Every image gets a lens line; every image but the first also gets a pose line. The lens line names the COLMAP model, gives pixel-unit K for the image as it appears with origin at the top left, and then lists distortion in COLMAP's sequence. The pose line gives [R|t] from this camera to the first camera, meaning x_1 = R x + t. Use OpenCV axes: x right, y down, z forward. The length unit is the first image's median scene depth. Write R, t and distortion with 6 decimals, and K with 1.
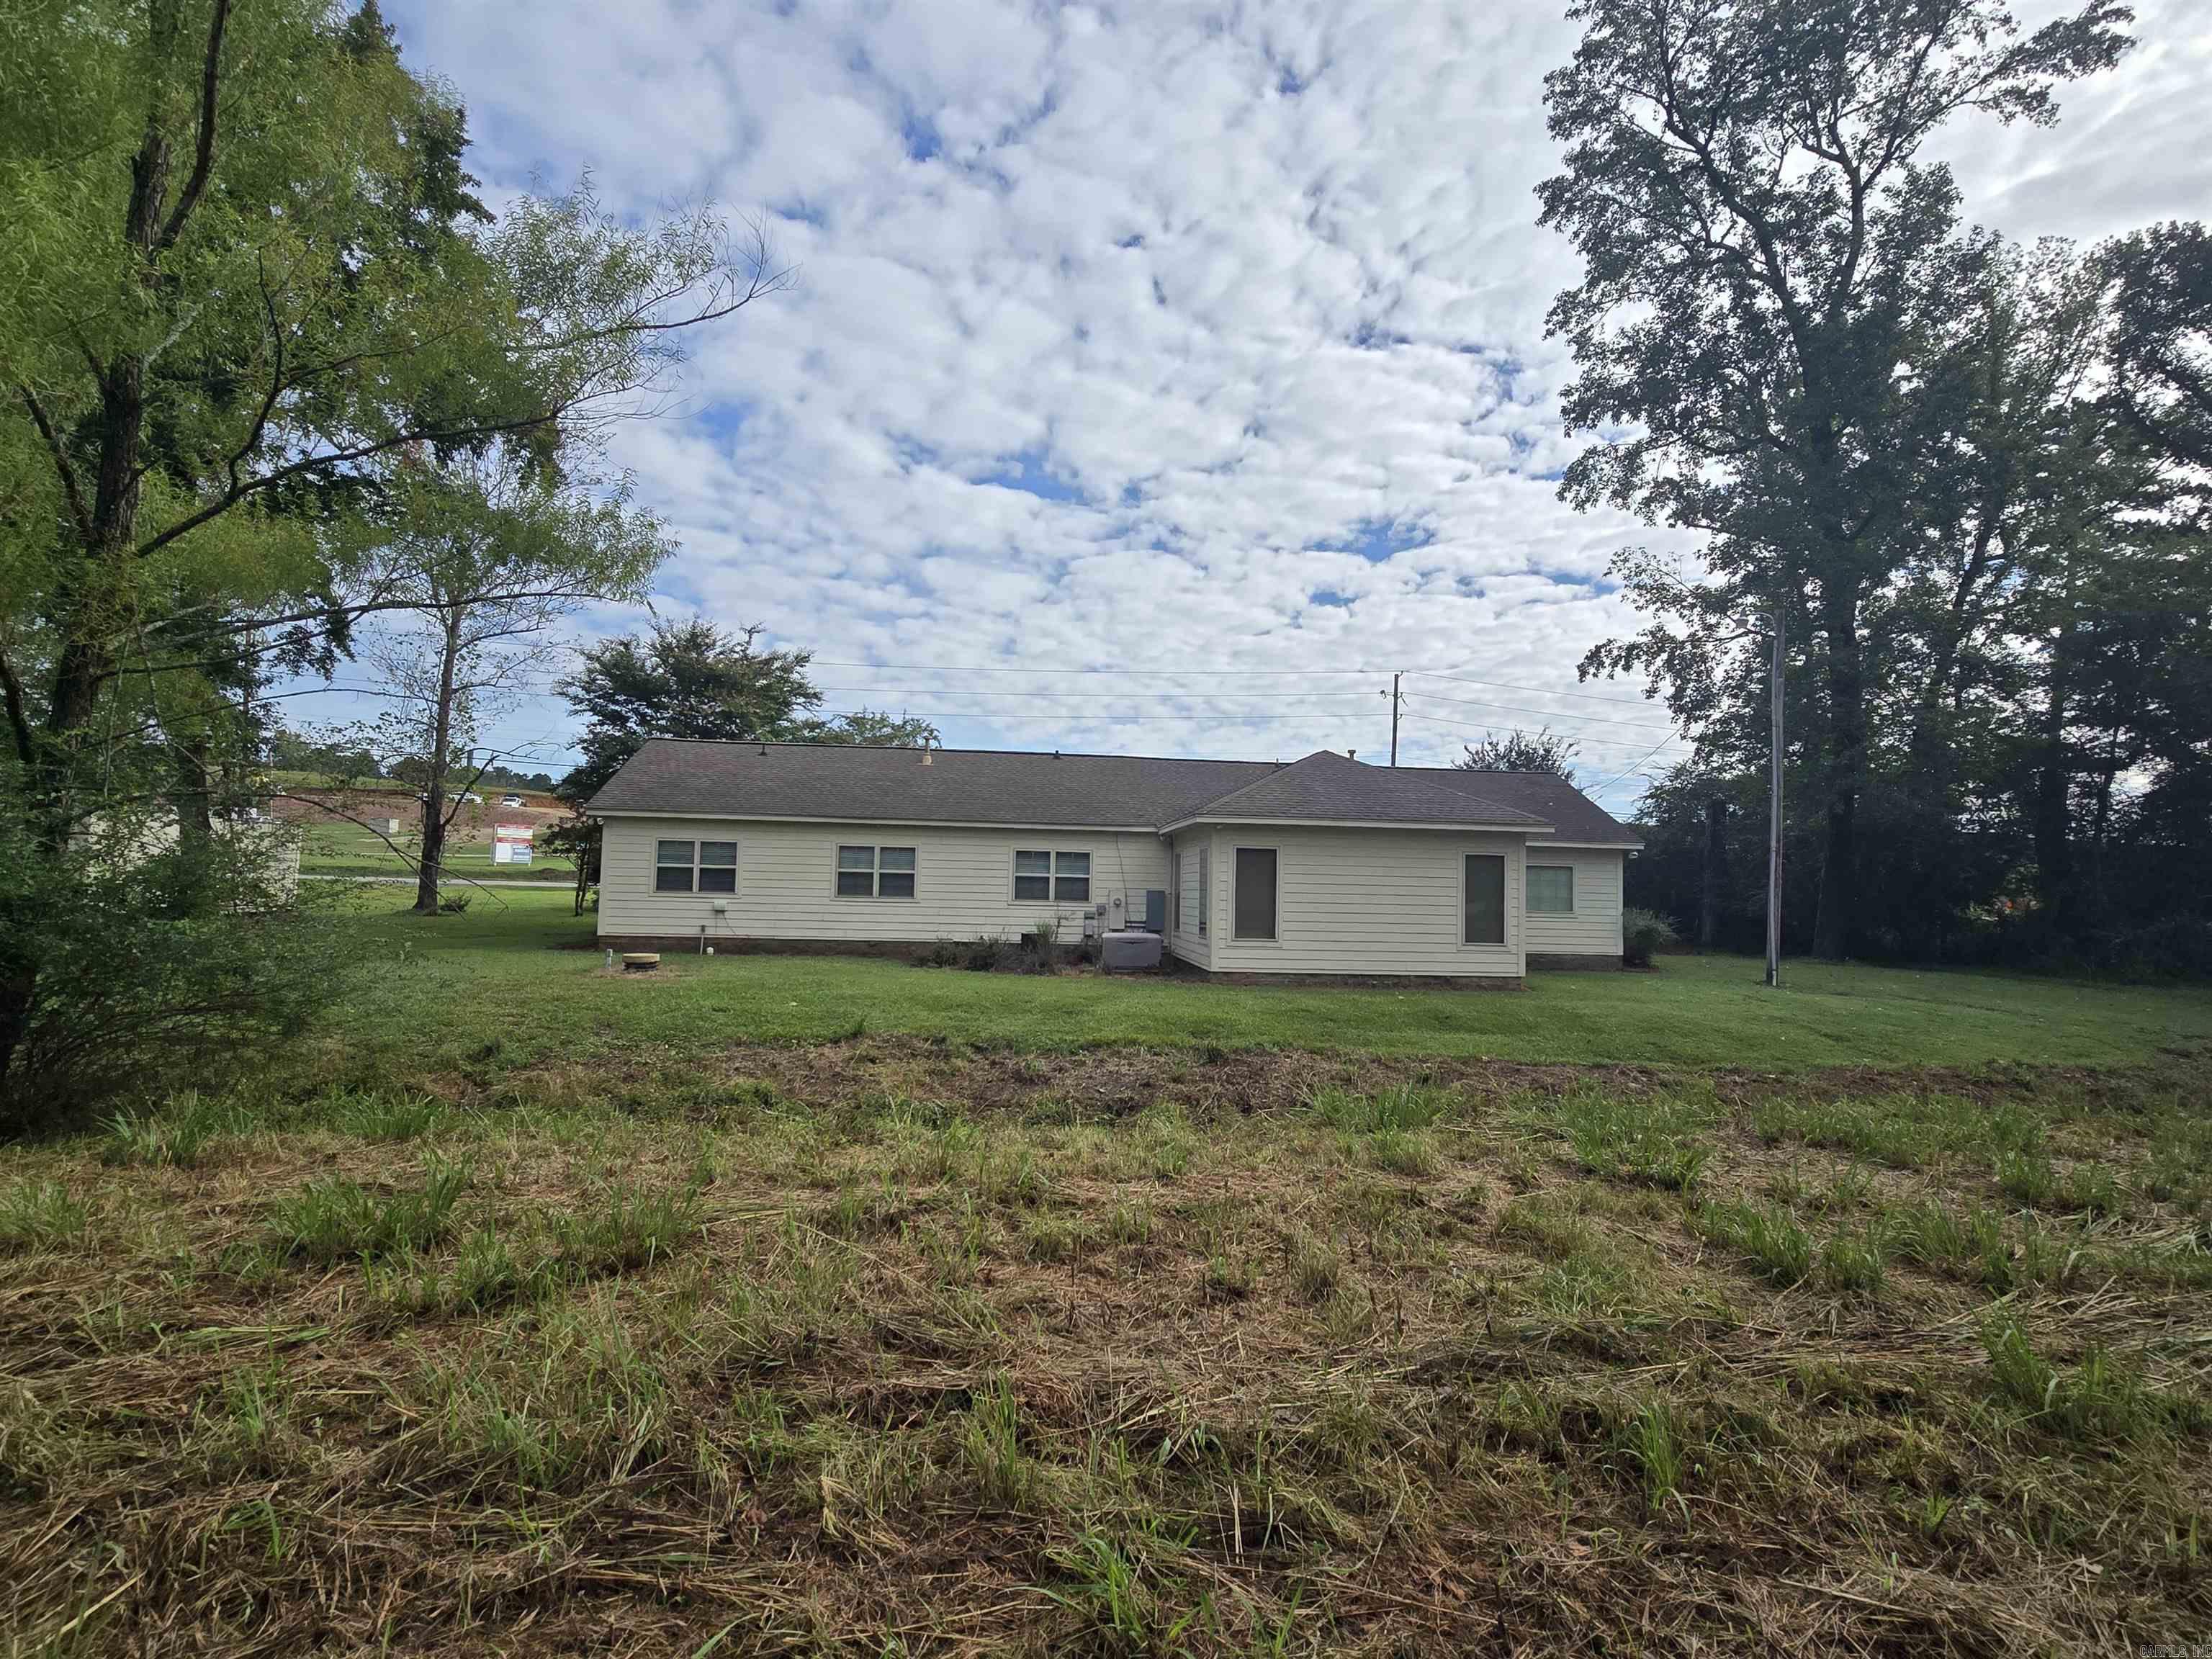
lens RADIAL K [[1039.5, 0, 1116.4], [0, 1039.5, 825.7], [0, 0, 1]] dist [-0.002903, -0.000192]
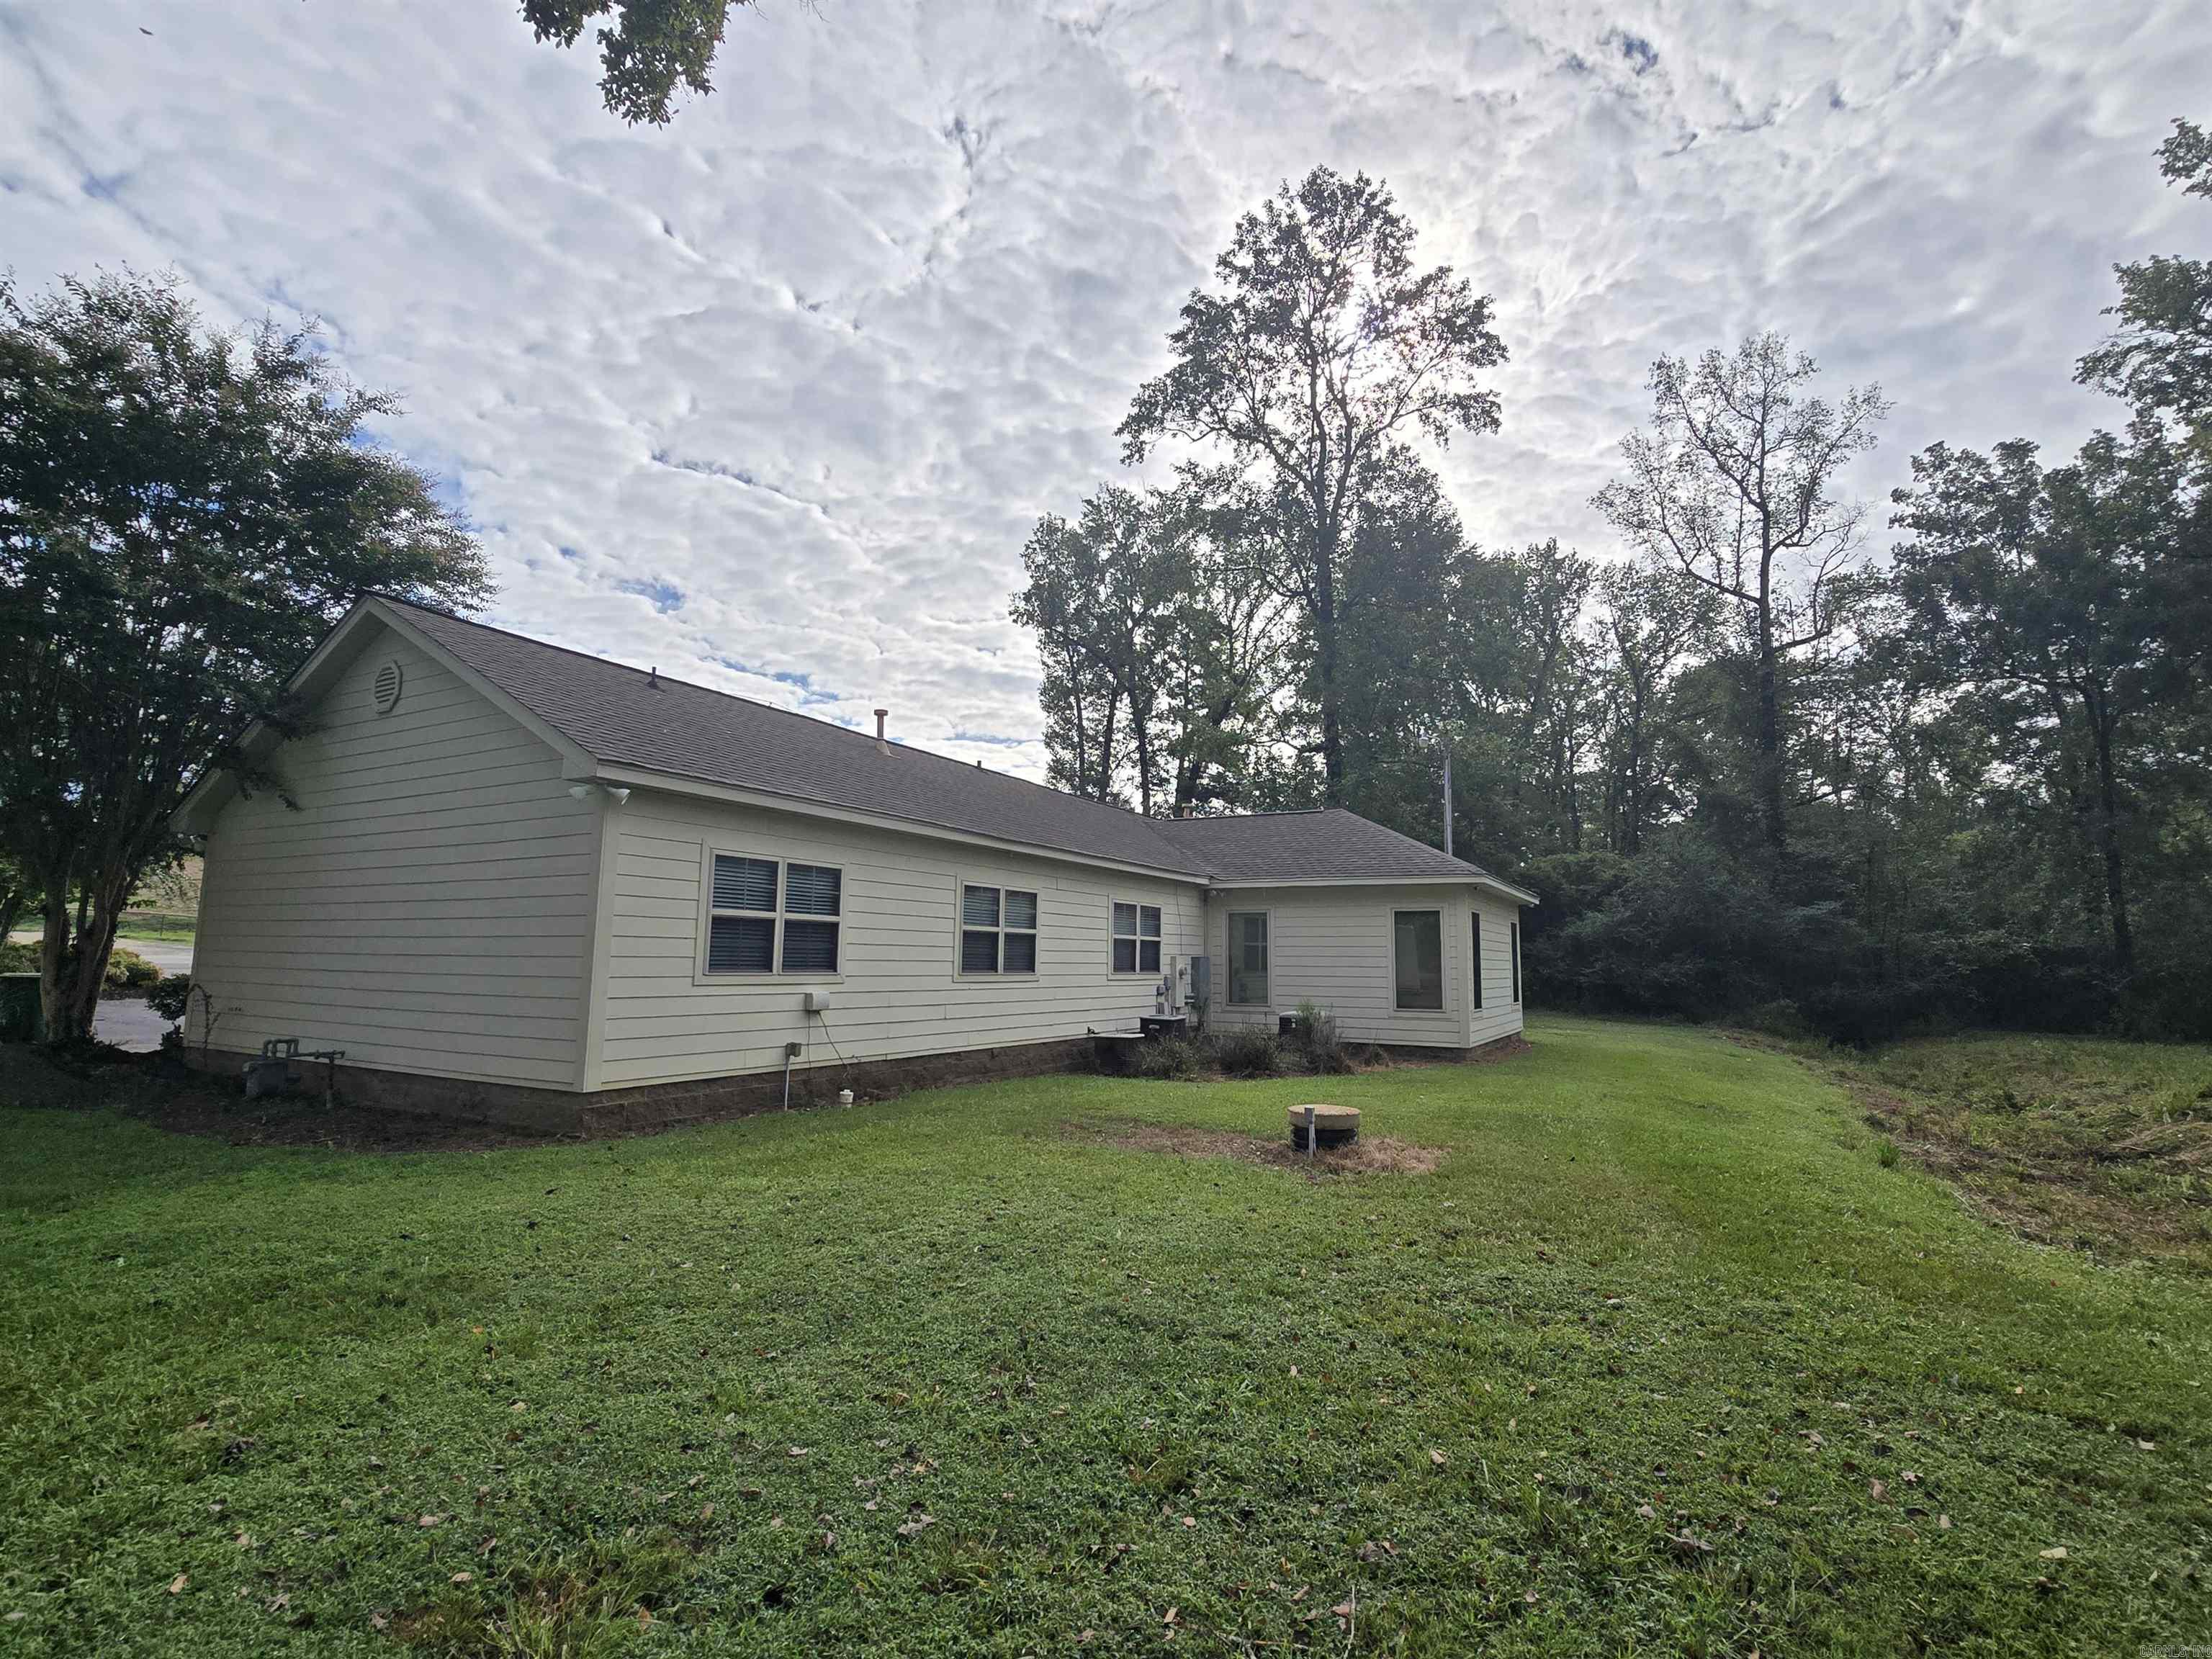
lens RADIAL K [[1039.5, 0, 1116.4], [0, 1039.5, 825.7], [0, 0, 1]] dist [-0.002903, -0.000192]
pose [[0.607448, 0.090531, 0.789184, -0.674849], [-0.051729, 0.995884, -0.074426, 0.025131], [-0.792673, 0.004386, 0.609631, 0.590107]]
